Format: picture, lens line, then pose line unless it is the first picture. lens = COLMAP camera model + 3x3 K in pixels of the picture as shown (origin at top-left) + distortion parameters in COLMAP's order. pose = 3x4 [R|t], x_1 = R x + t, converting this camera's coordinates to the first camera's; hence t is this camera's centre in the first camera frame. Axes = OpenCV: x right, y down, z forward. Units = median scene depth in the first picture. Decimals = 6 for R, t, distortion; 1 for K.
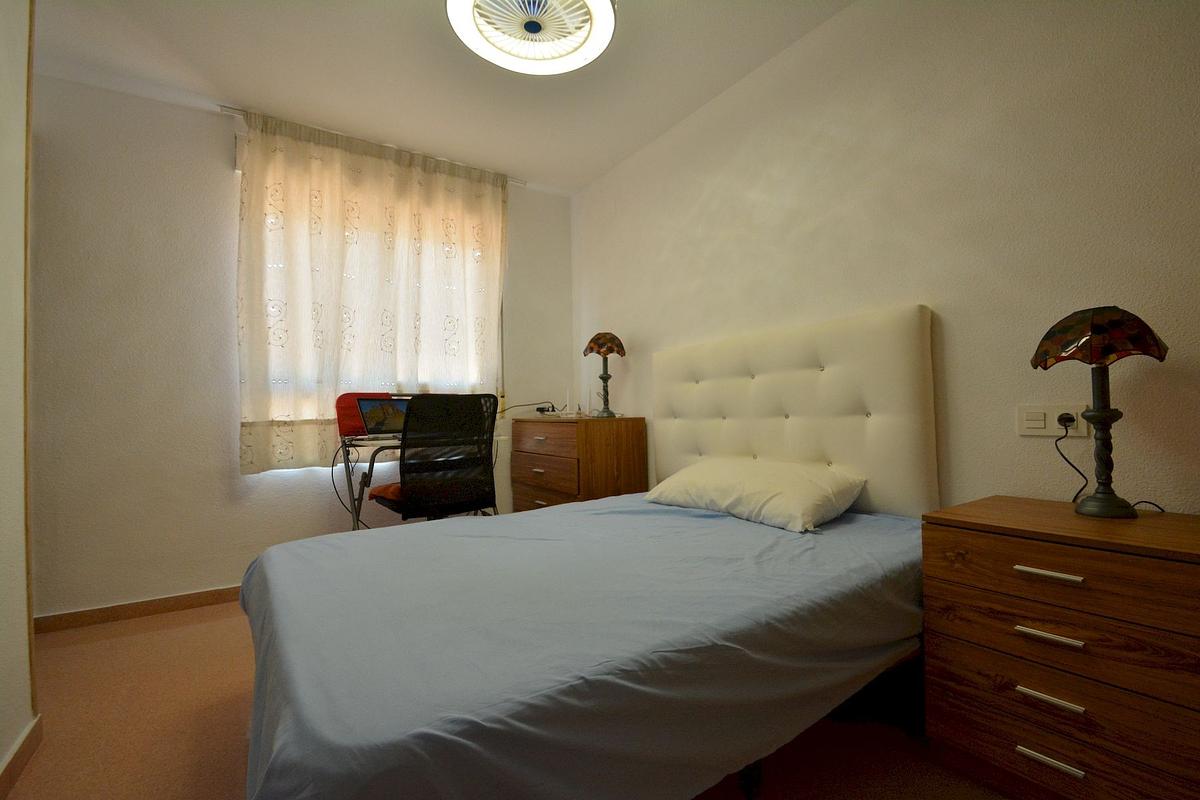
lens RADIAL K [[502.3, 0, 597.0], [0, 502.3, 410.6], [0, 0, 1]] dist [0.001758, 0.000045]
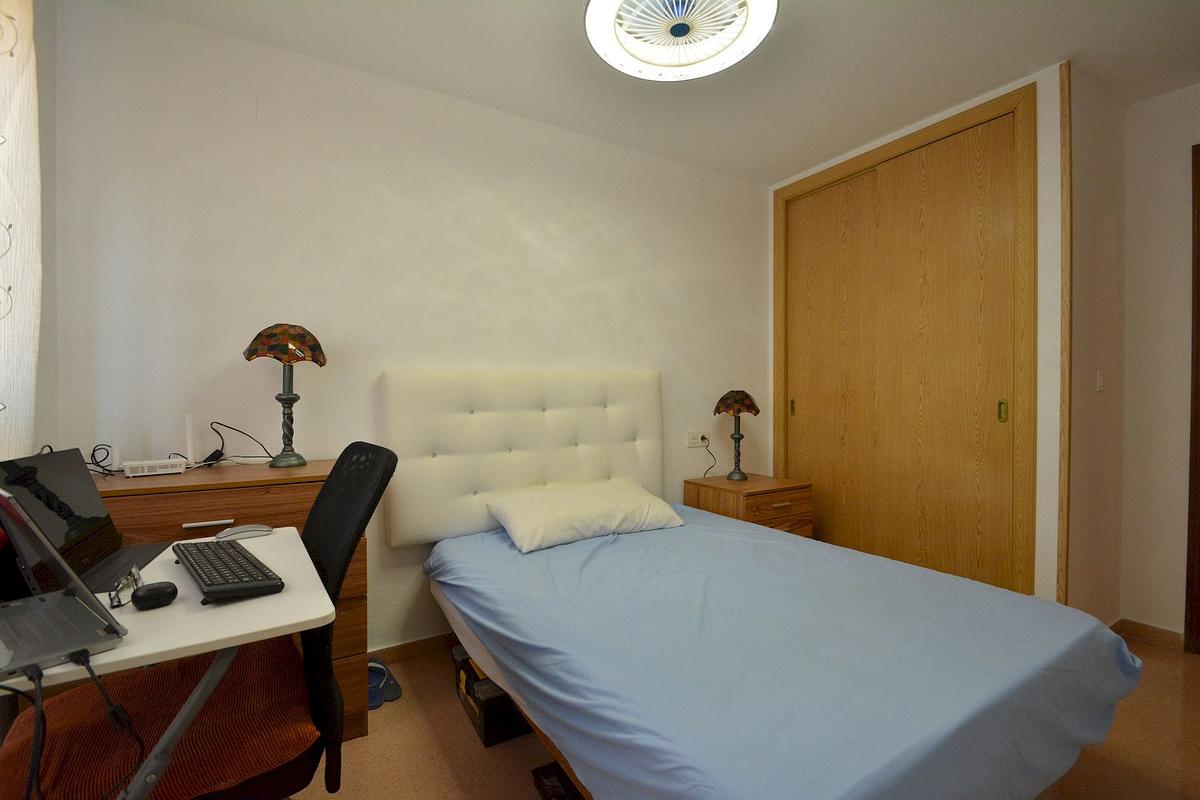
lens RADIAL K [[536.1, 0, 599.6], [0, 536.1, 401.7], [0, 0, 1]] dist [0.002318, -0.009702]
pose [[0.058886, -0.013671, 0.998171, -0.940365], [-0.004414, 0.999893, 0.013955, -0.114244], [-0.998255, -0.005228, 0.058819, 0.909388]]
